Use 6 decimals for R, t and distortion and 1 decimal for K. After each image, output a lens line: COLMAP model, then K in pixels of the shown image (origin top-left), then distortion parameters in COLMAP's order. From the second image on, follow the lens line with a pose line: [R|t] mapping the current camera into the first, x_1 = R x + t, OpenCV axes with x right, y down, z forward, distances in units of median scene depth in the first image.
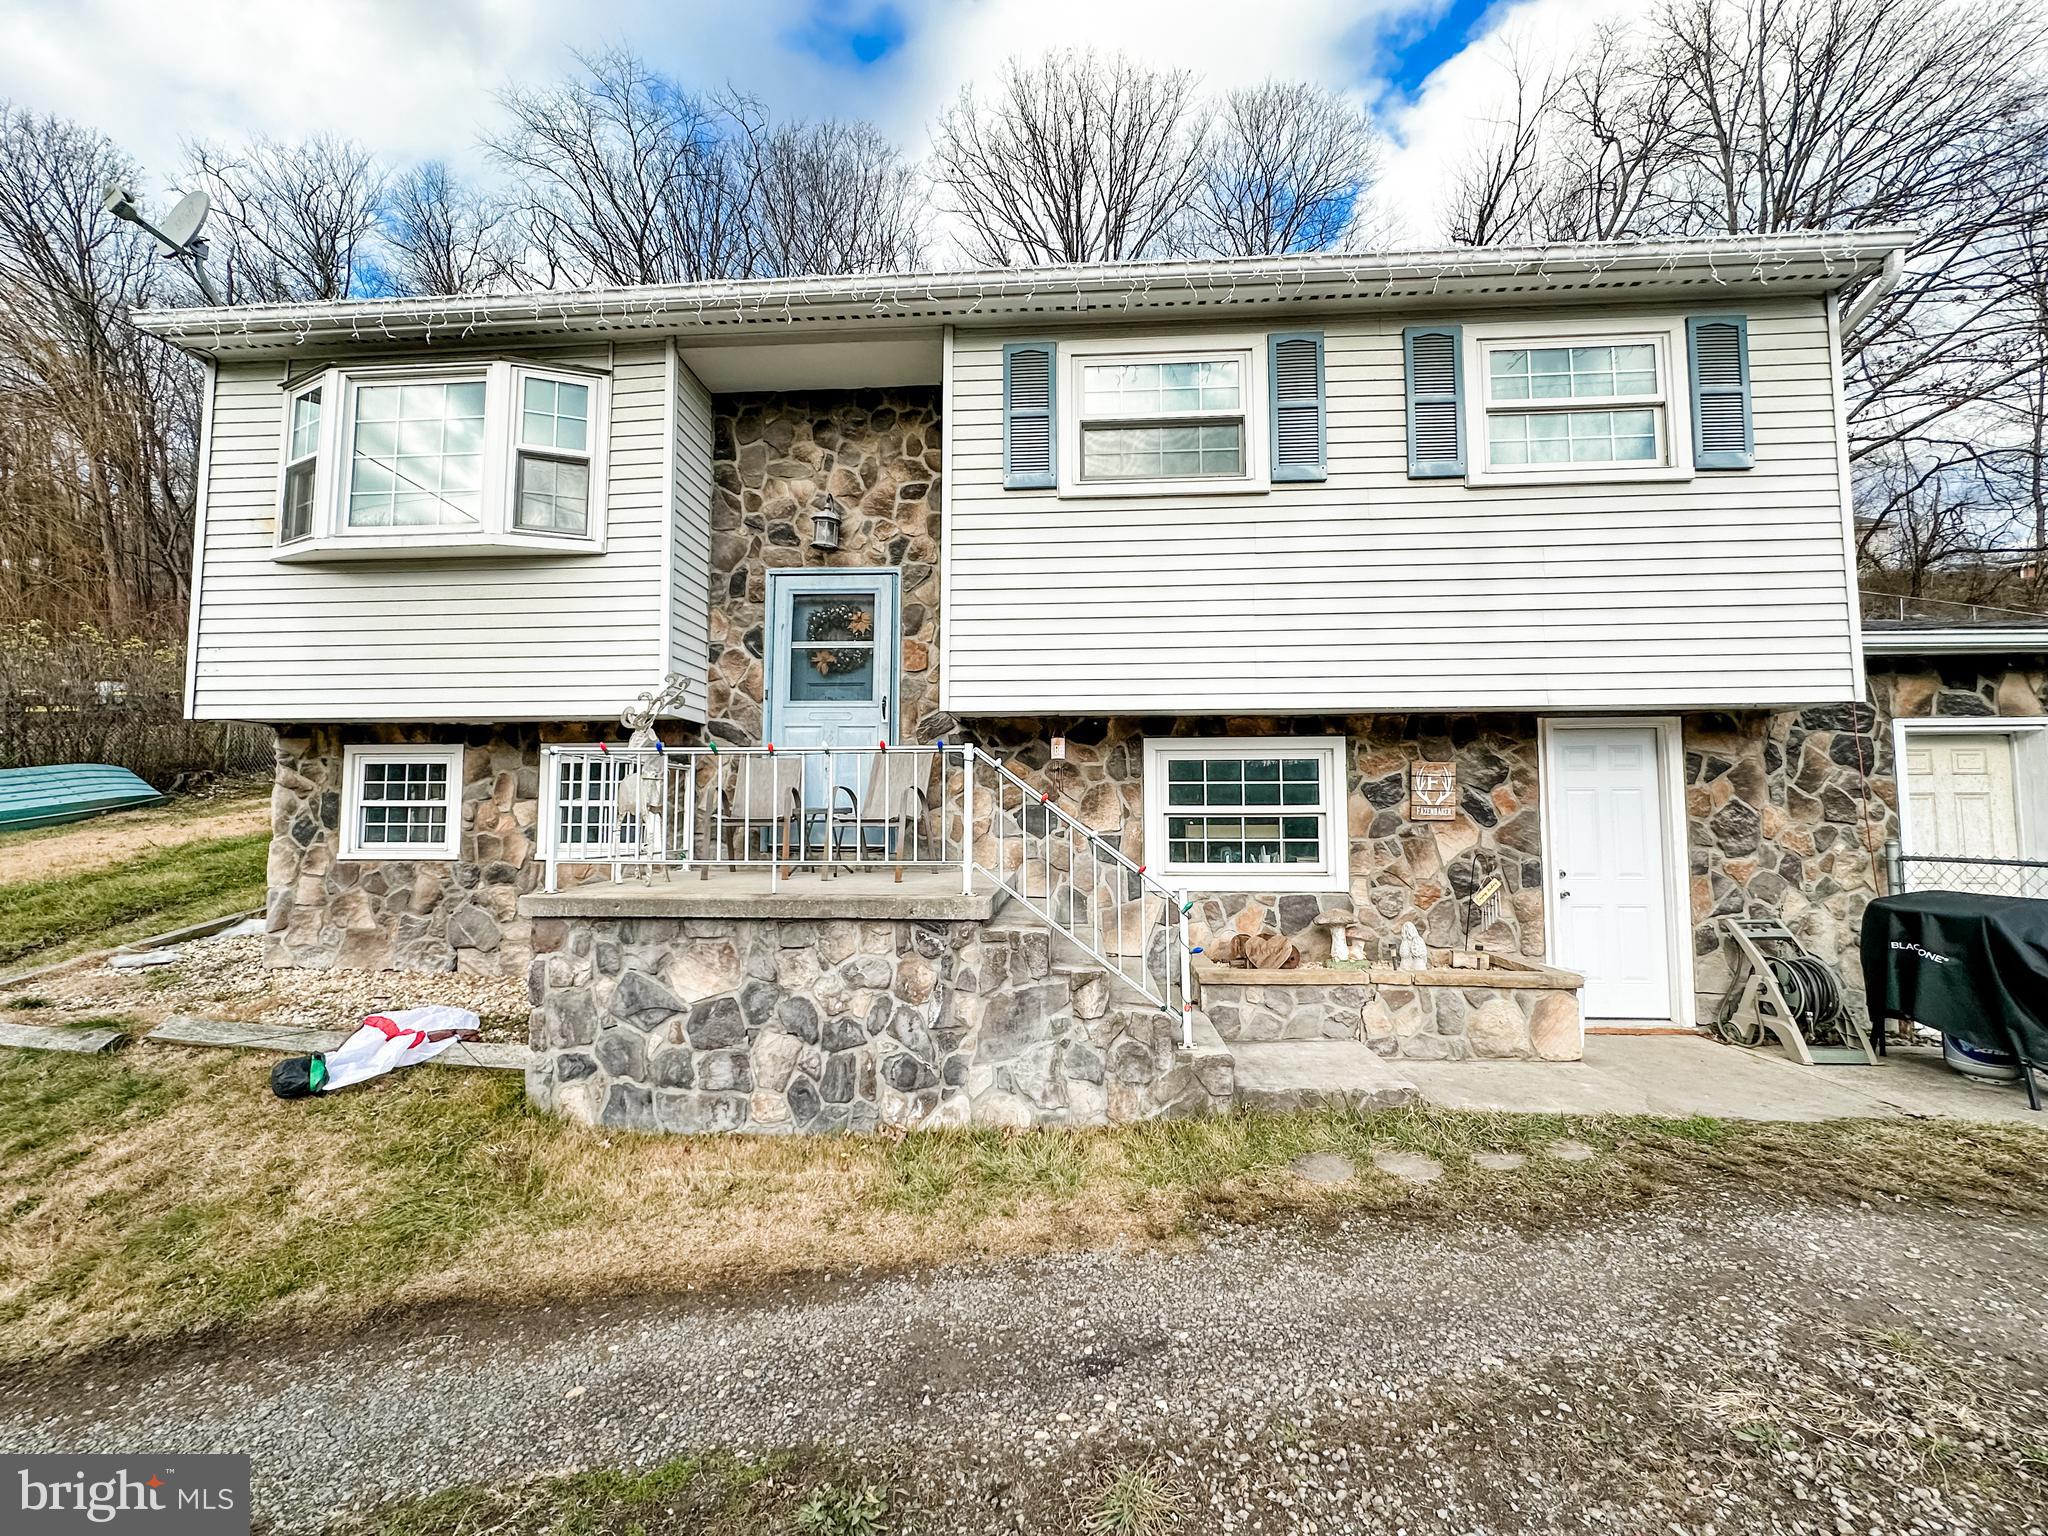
lens RADIAL K [[815.5, 0, 1024.3], [0, 815.5, 766.6], [0, 0, 1]] dist [-0.002409, 0.000130]
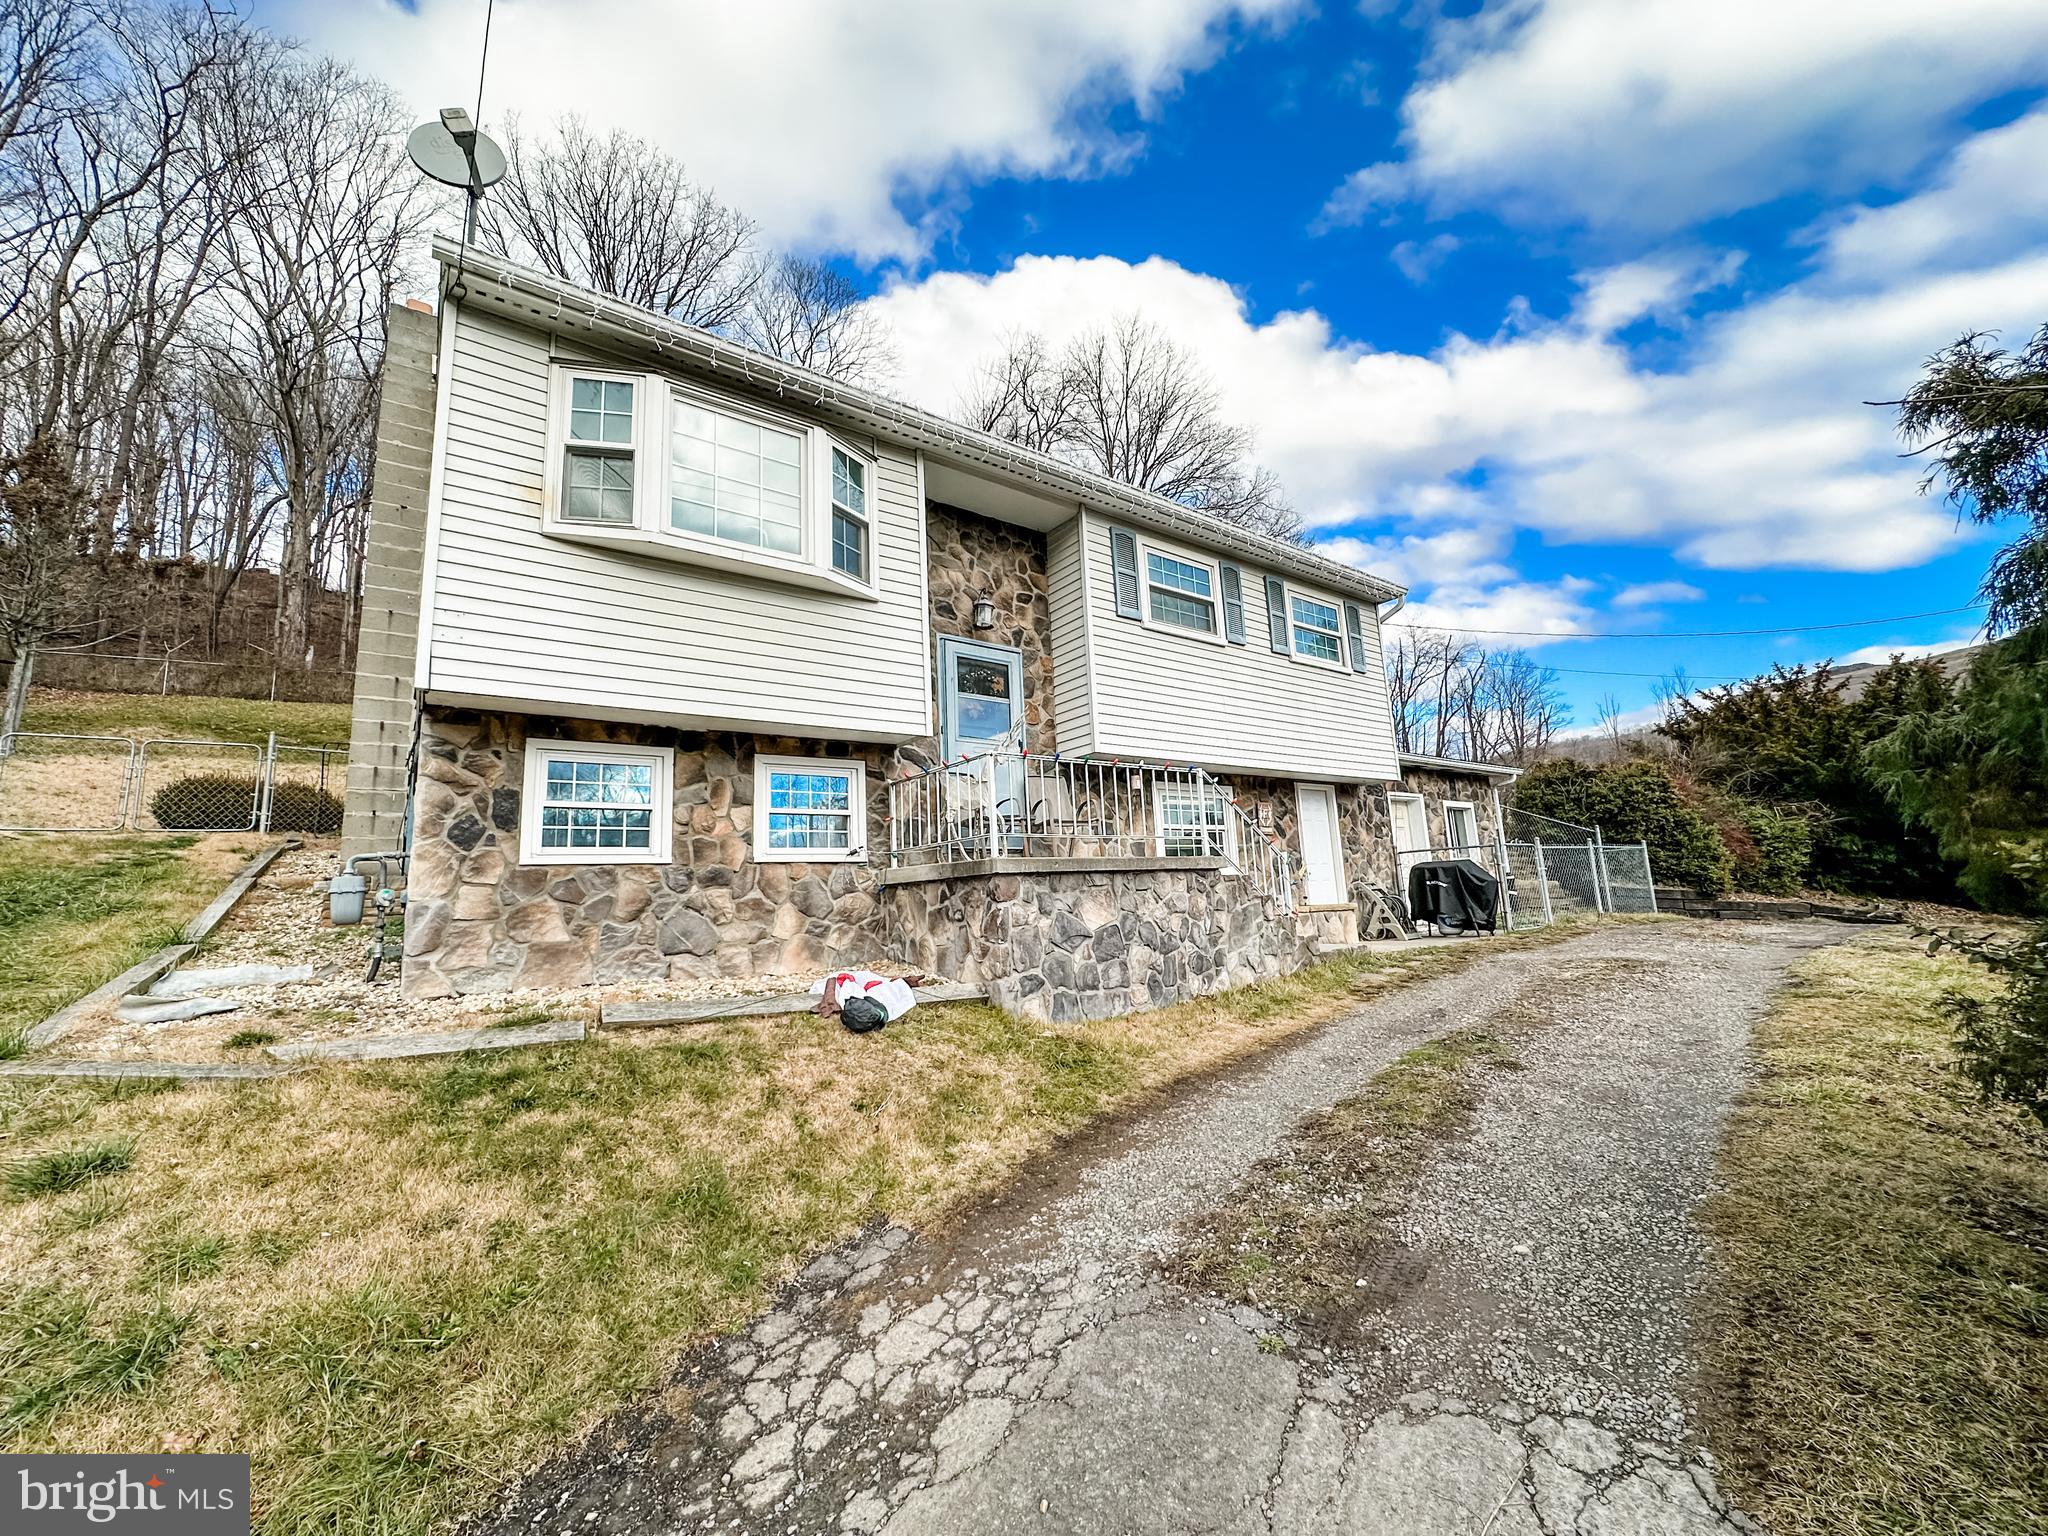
lens RADIAL K [[815.5, 0, 1017.8], [0, 815.5, 765.8], [0, 0, 1]] dist [-0.002409, 0.000130]
pose [[0.760480, 0.073042, 0.645241, -1.112709], [0.007939, 0.992534, -0.121713, 0.131114], [-0.649313, 0.097683, 0.754222, -0.031222]]
